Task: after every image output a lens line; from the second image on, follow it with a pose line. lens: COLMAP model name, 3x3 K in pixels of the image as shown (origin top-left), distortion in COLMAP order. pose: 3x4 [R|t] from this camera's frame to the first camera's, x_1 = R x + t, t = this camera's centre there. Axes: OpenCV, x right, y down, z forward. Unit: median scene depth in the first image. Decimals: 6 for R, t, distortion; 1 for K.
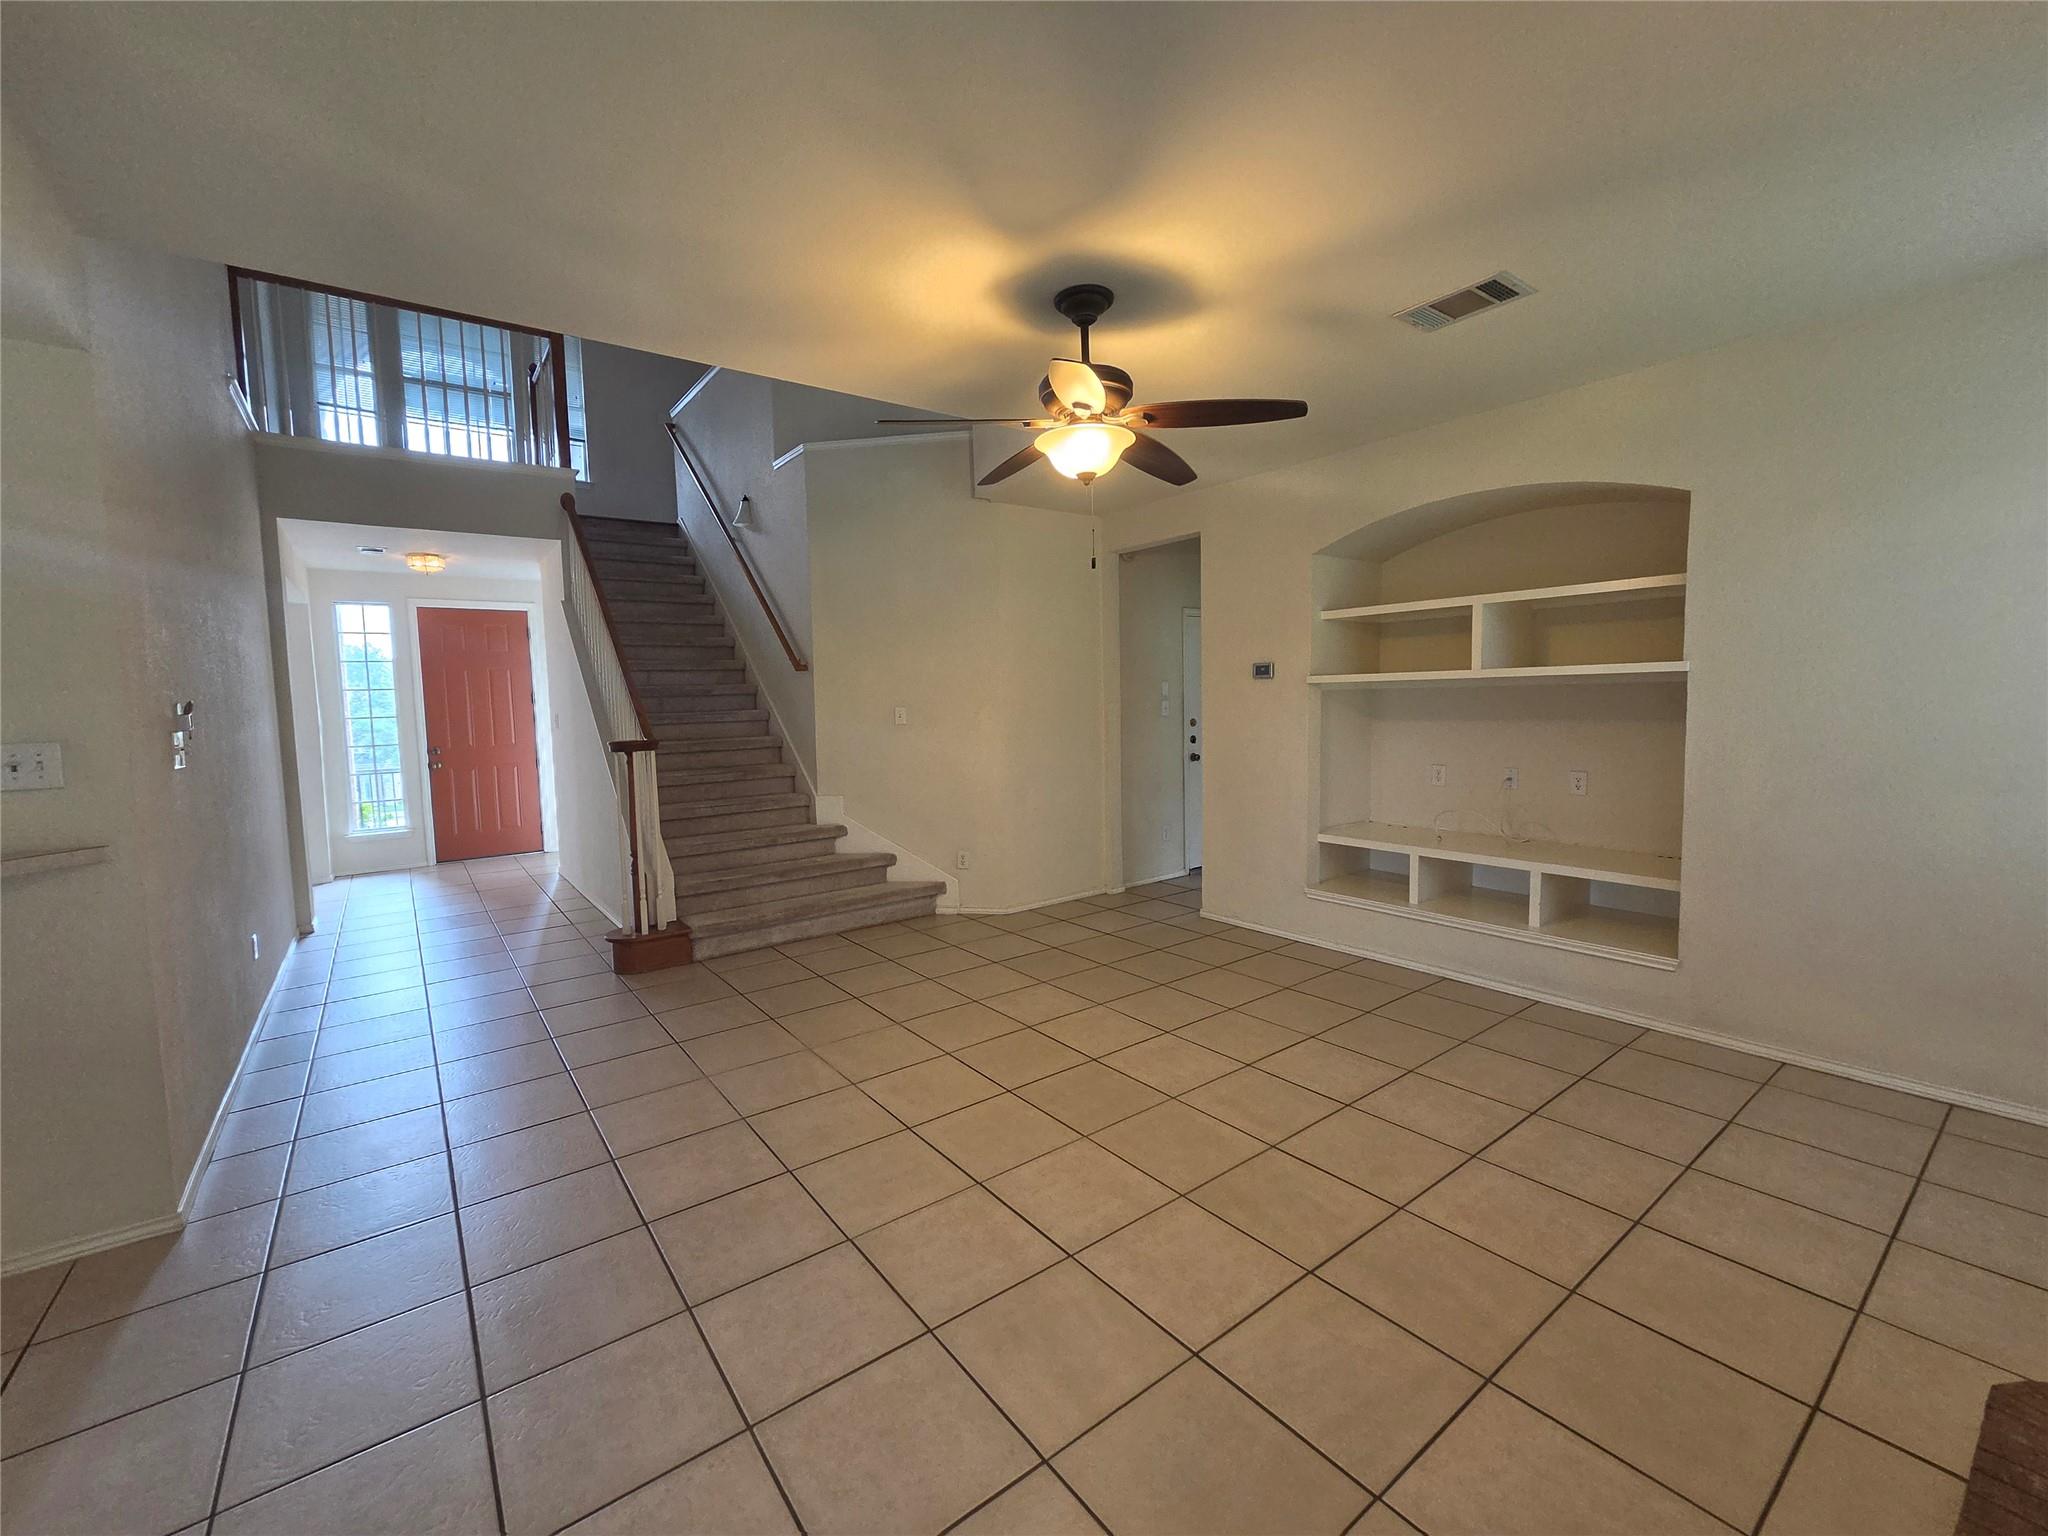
lens RADIAL K [[845.2, 0, 1009.0], [0, 845.2, 763.2], [0, 0, 1]] dist [-0.001177, 0.000262]
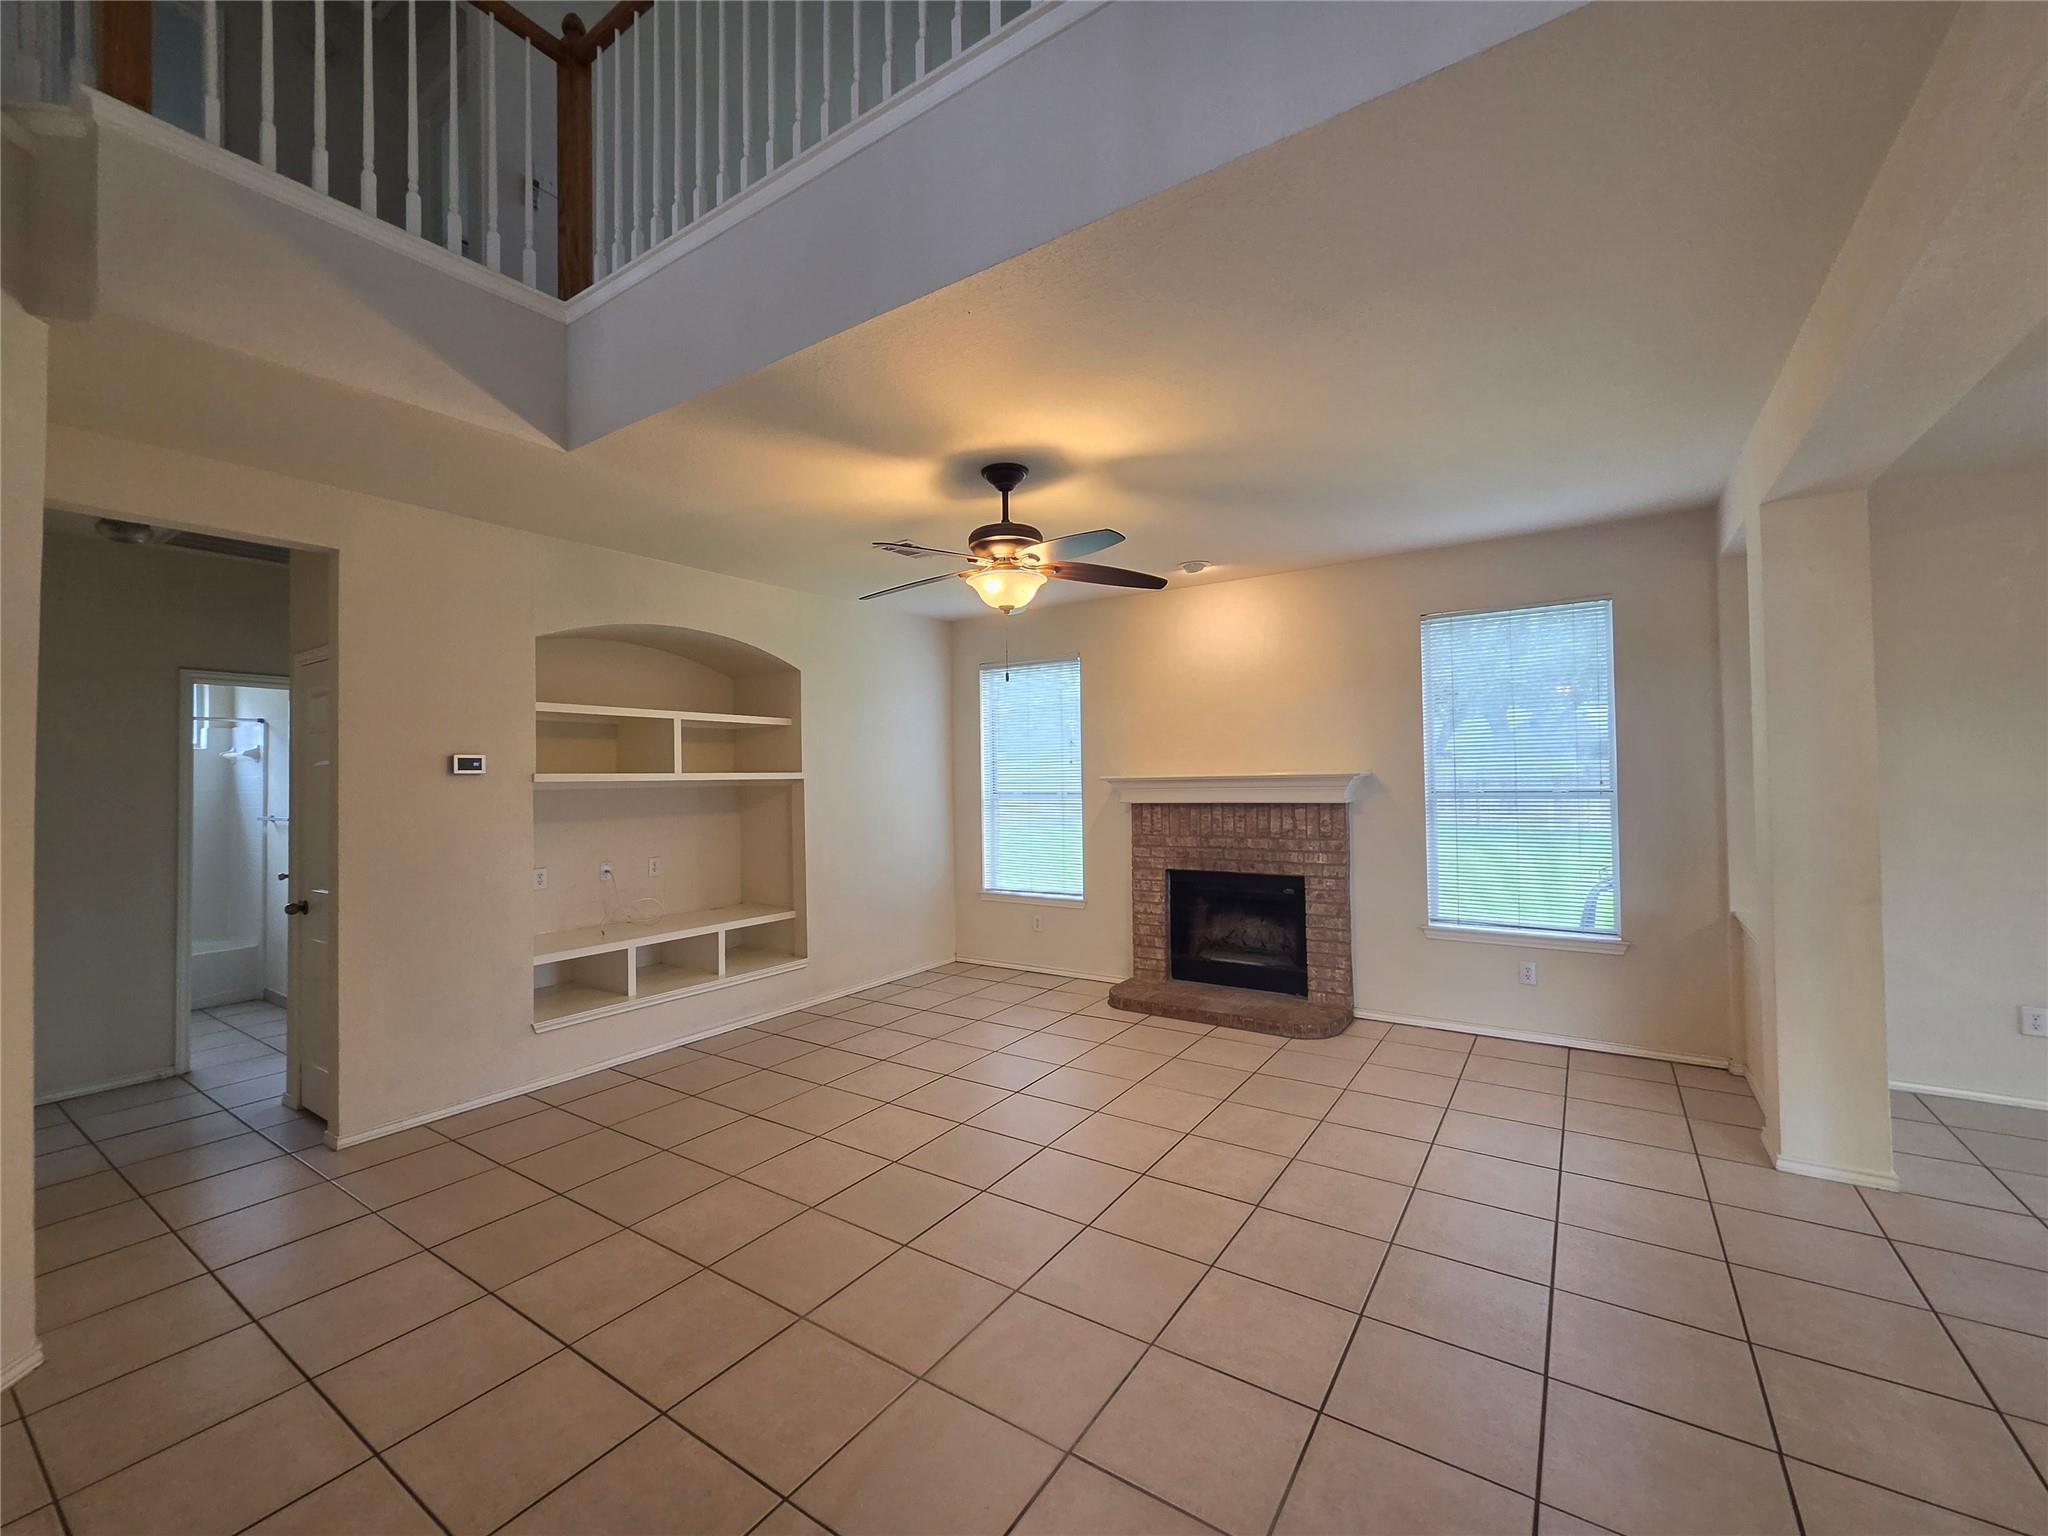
lens RADIAL K [[845.2, 0, 1009.0], [0, 845.2, 763.2], [0, 0, 1]] dist [-0.001177, 0.000262]
pose [[-0.326874, 0.046557, 0.943920, -0.746988], [0.096279, 0.995230, -0.015747, -0.063344], [-0.940151, 0.085732, -0.329797, 0.992344]]
